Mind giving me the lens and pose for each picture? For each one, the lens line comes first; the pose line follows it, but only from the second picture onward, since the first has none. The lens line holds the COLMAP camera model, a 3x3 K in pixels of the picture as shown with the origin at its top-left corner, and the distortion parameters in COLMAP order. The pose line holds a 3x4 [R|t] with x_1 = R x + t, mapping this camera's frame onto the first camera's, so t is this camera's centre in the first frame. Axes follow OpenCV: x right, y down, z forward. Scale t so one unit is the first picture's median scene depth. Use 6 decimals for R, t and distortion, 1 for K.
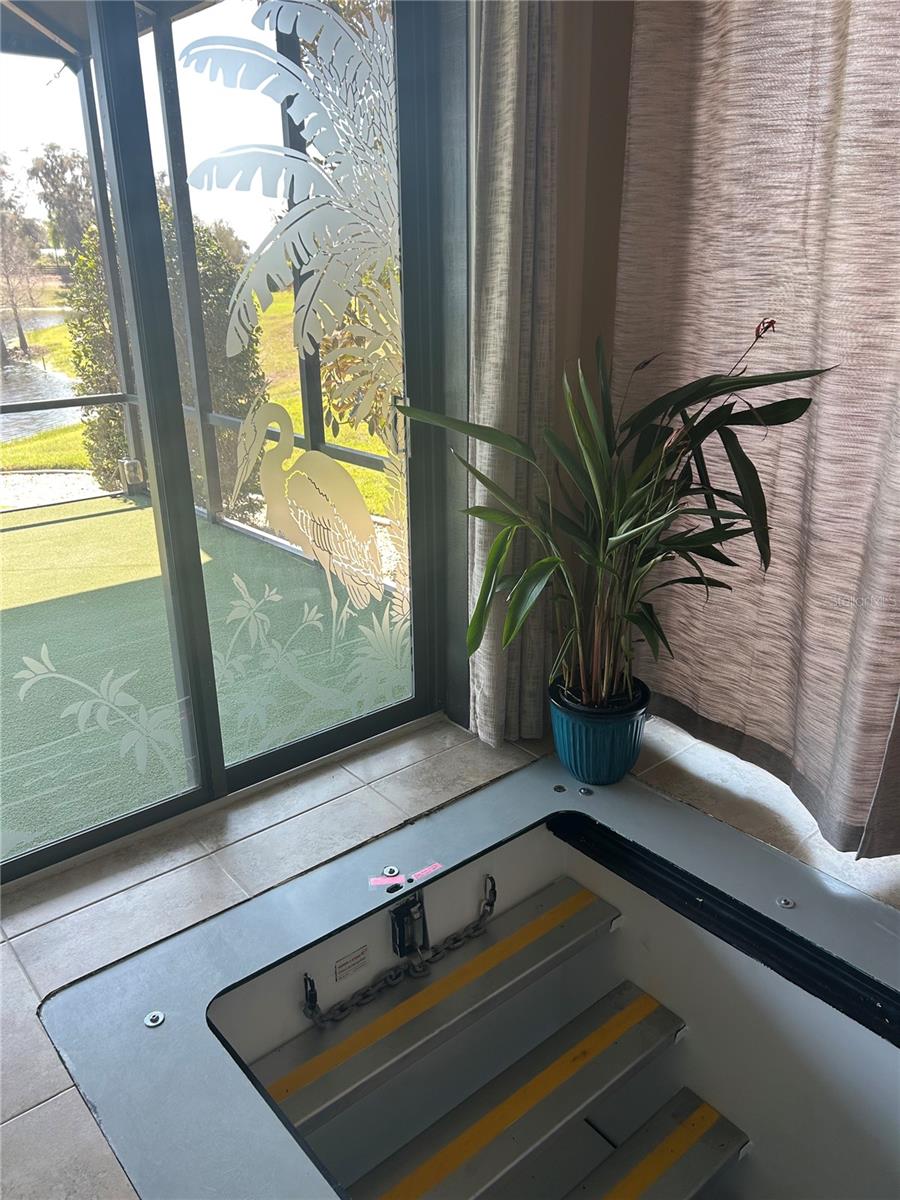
lens RADIAL K [[903.1, 0, 450.0], [0, 903.1, 600.0], [0, 0, 1]] dist [0.033523, -0.000522]
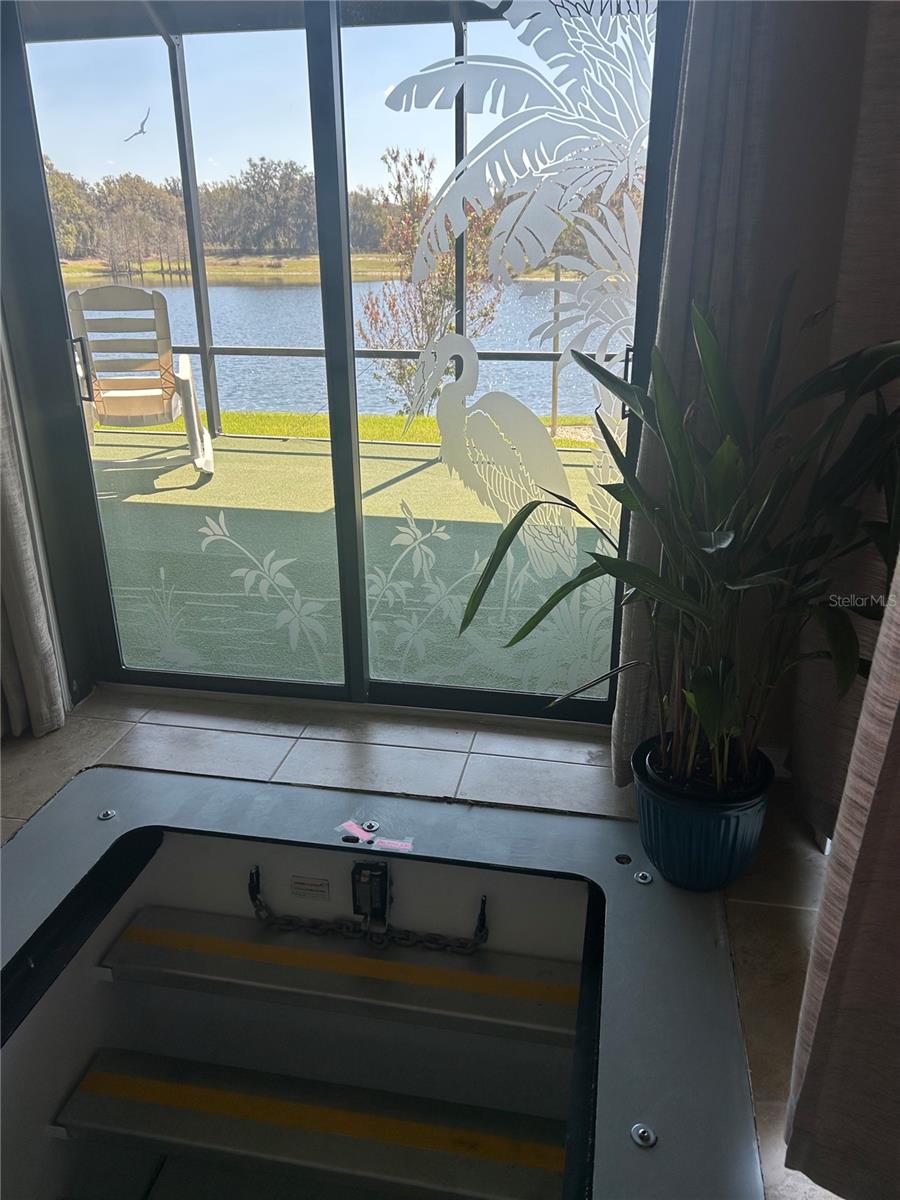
lens RADIAL K [[903.1, 0, 450.0], [0, 903.1, 600.0], [0, 0, 1]] dist [0.033523, -0.000522]
pose [[0.623458, 0.285185, -0.727990, 0.590306], [-0.271007, 0.952205, 0.140927, -0.082077], [0.733386, 0.109428, 0.670947, 0.377822]]
